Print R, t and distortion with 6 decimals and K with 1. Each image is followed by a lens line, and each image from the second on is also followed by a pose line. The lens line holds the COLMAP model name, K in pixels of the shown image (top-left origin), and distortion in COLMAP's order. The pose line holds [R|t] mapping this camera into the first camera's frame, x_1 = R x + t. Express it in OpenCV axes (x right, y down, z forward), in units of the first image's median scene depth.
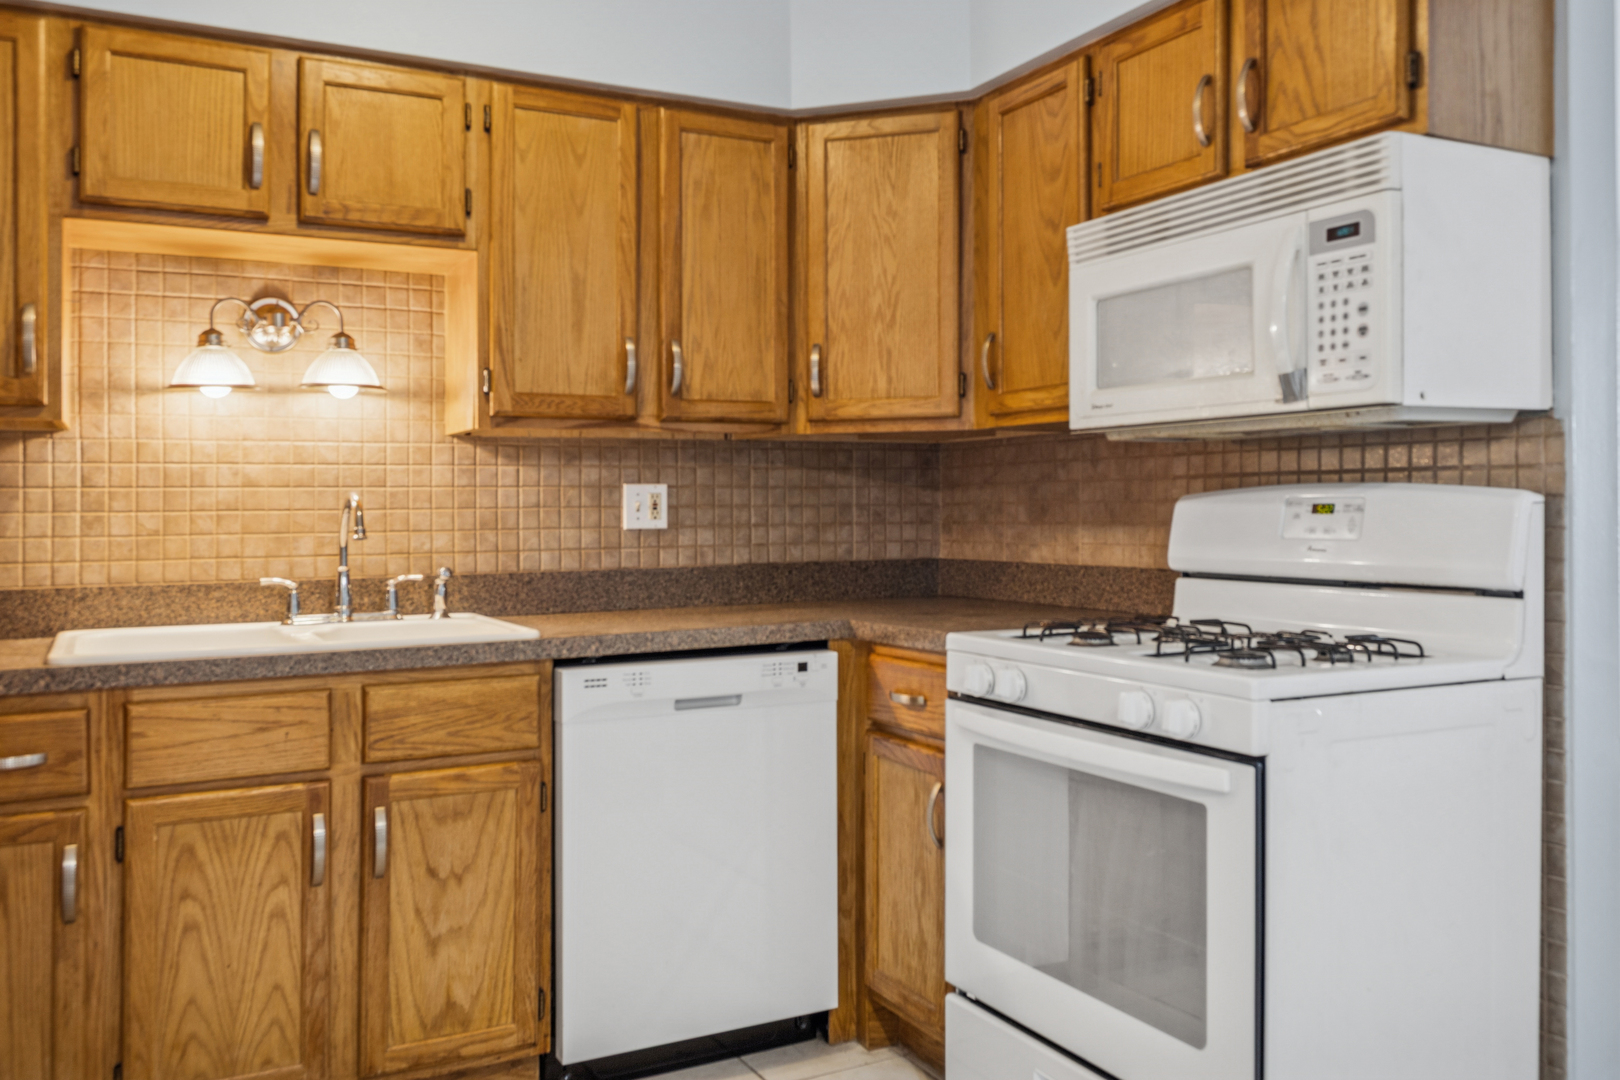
lens RADIAL K [[1312.1, 0, 811.8], [0, 1312.1, 546.1], [0, 0, 1]] dist [0.022808, -0.025312]
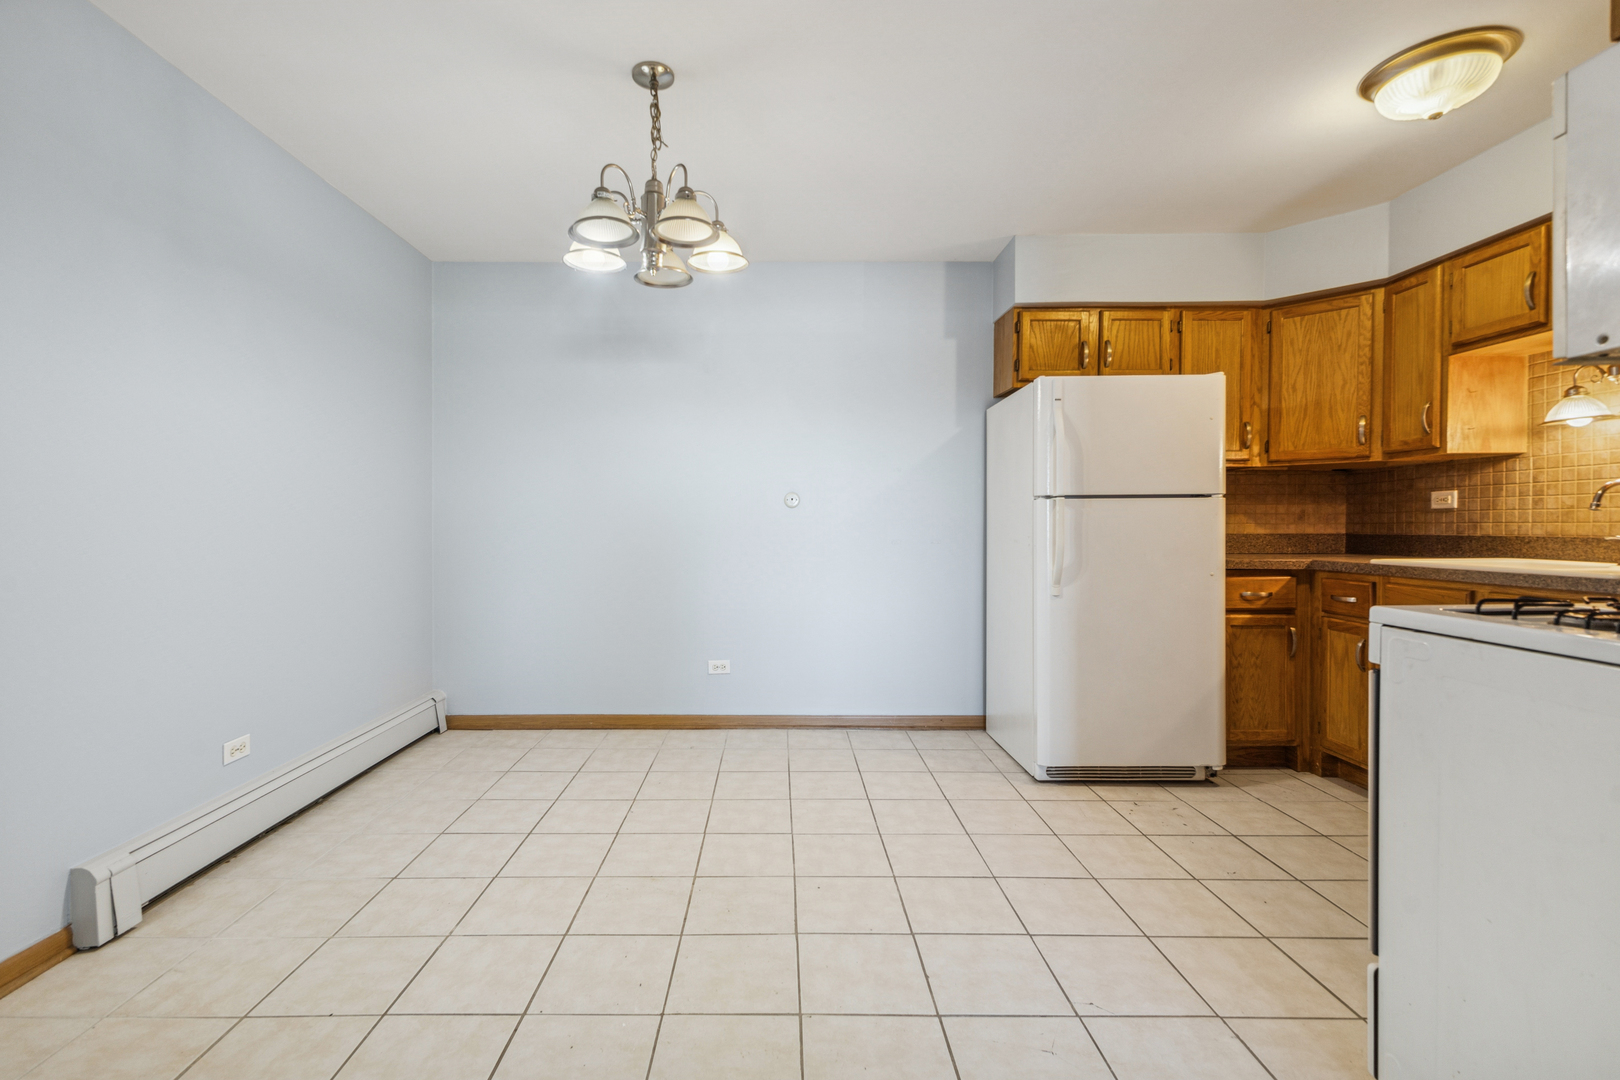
lens RADIAL K [[703.7, 0, 821.9], [0, 703.7, 549.2], [0, 0, 1]] dist [0.013166, -0.002786]
pose [[-0.389082, 0.048829, -0.919908, 0.825307], [-0.014052, 0.998163, 0.058927, 0.004479], [0.921096, 0.035854, -0.387681, 0.502280]]
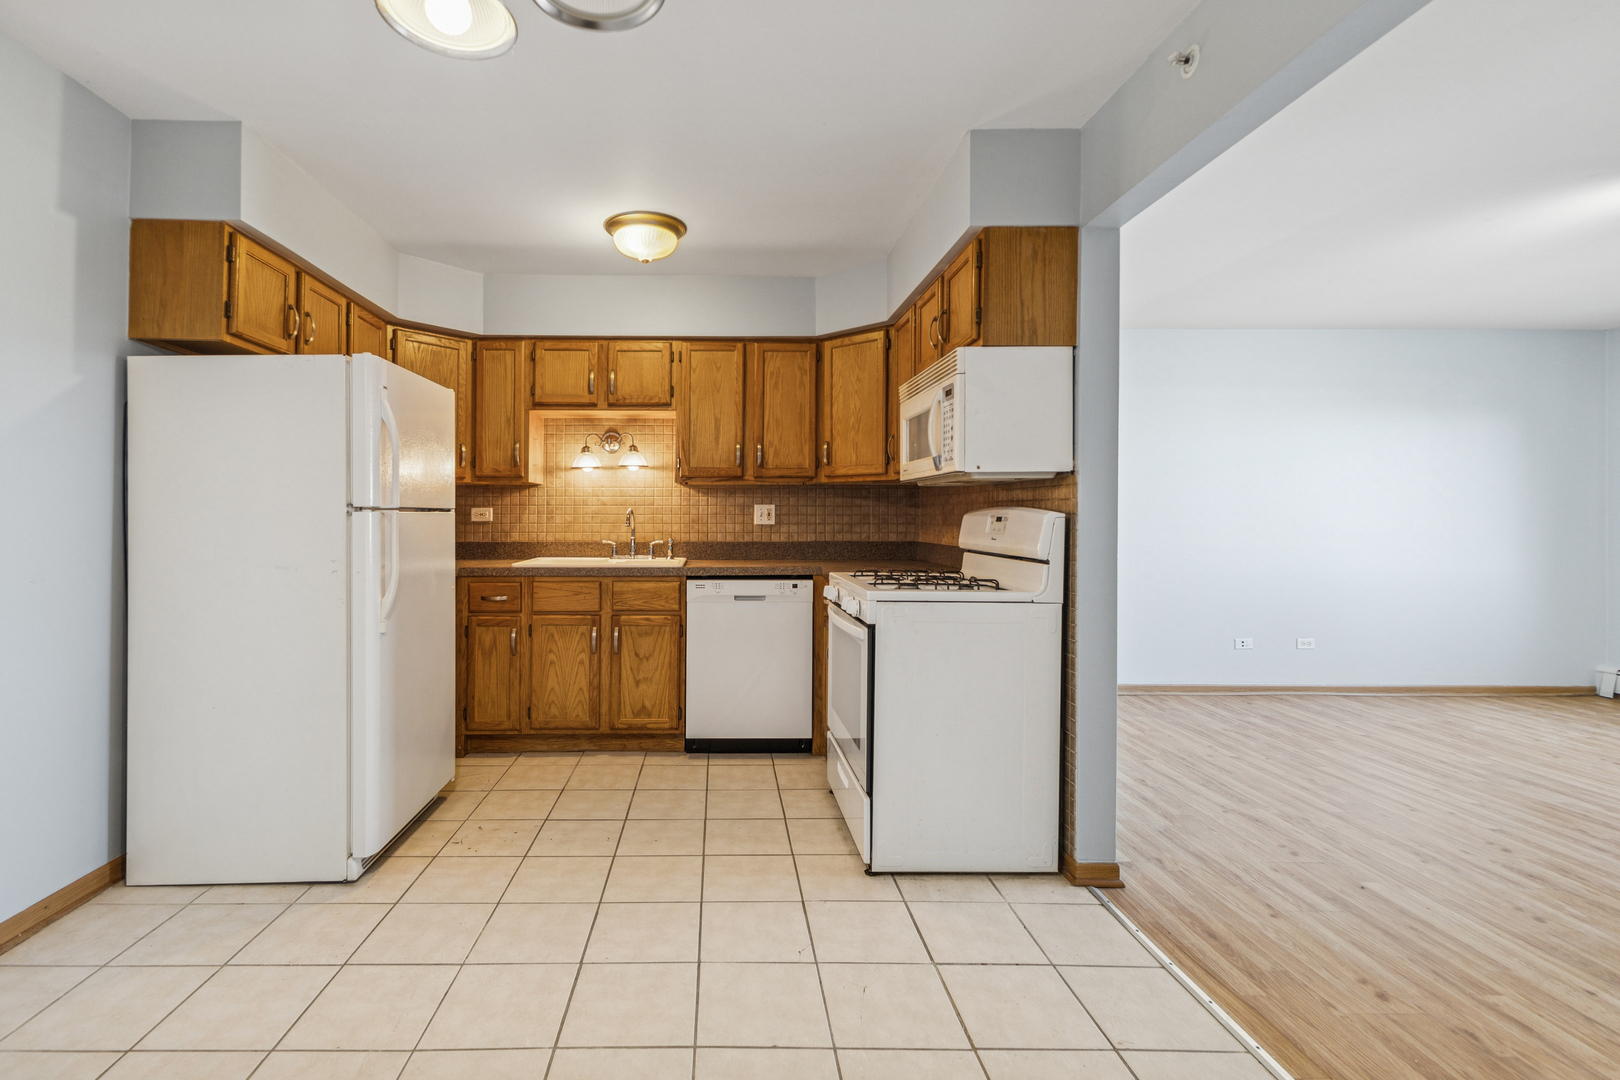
lens RADIAL K [[703.7, 0, 712.7], [0, 703.7, 541.0], [0, 0, 1]] dist [0.013166, -0.002786]
pose [[0.895979, 0.027375, -0.443251, 0.435678], [-0.023368, 0.999622, 0.014500, 0.000115], [0.443480, -0.002634, 0.896280, -0.170134]]
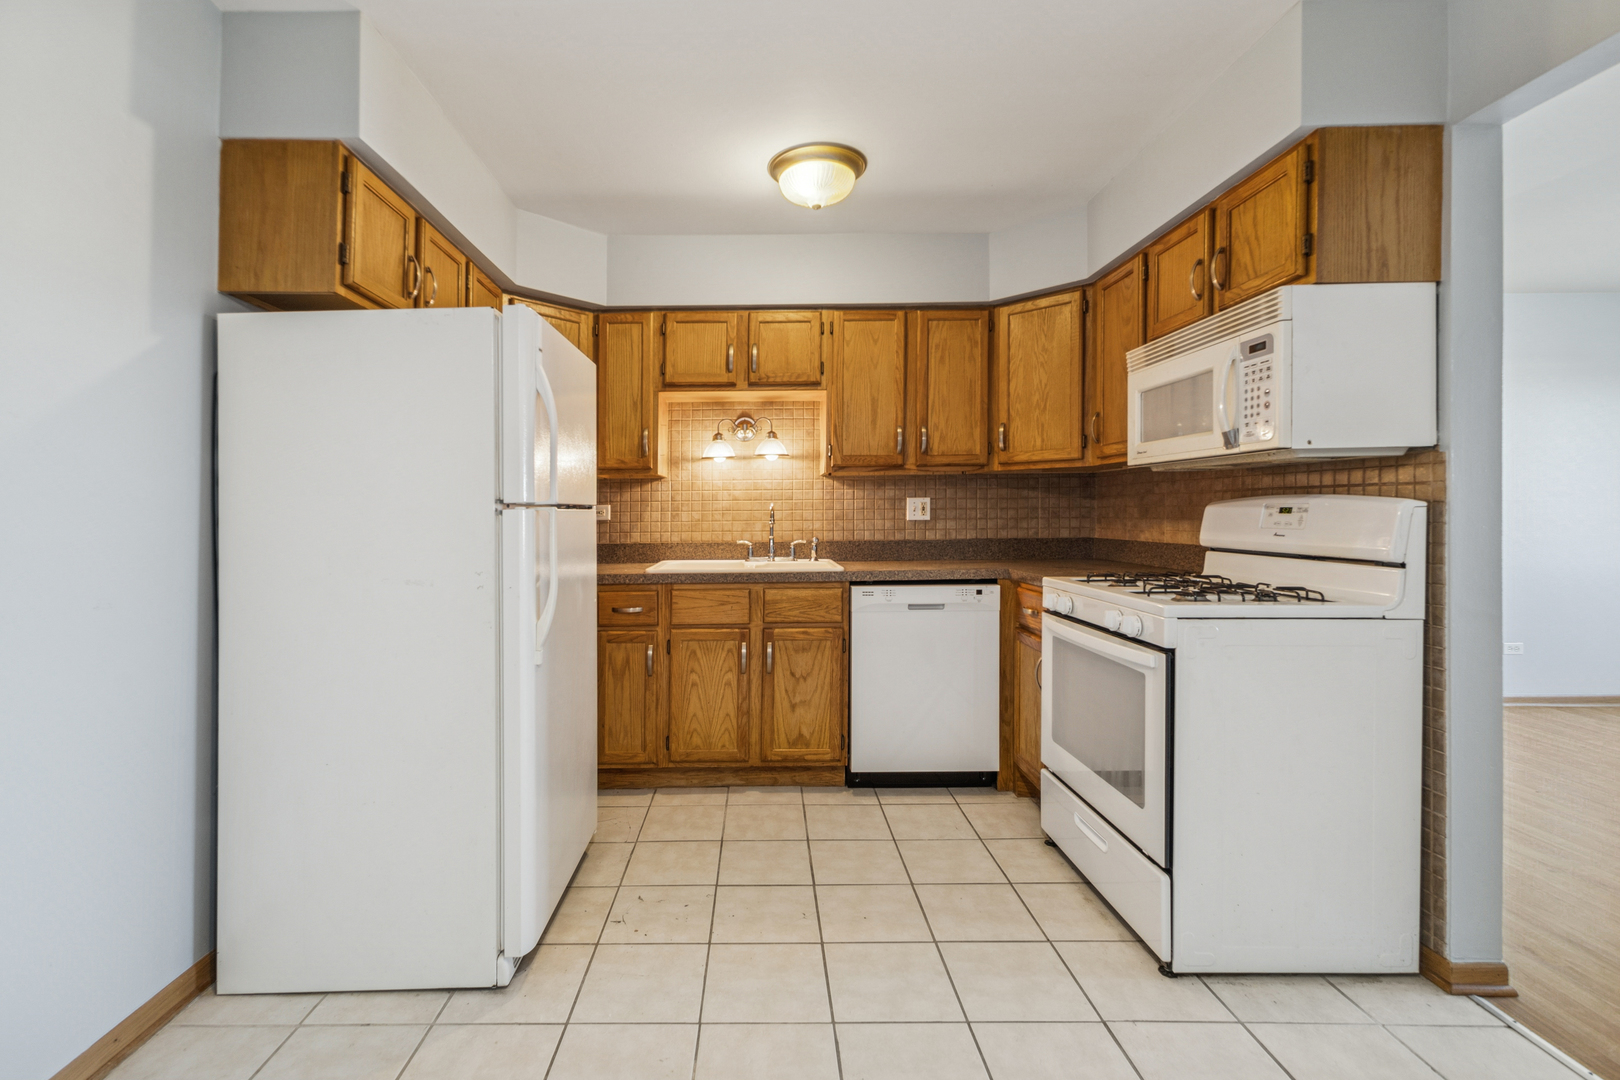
lens RADIAL K [[703.7, 0, 755.9], [0, 703.7, 530.3], [0, 0, 1]] dist [0.013166, -0.002786]
pose [[0.888305, 0.013430, -0.459057, 0.189461], [-0.012706, 0.999908, 0.004666, 0.000579], [0.459078, 0.001688, 0.888395, -0.079837]]
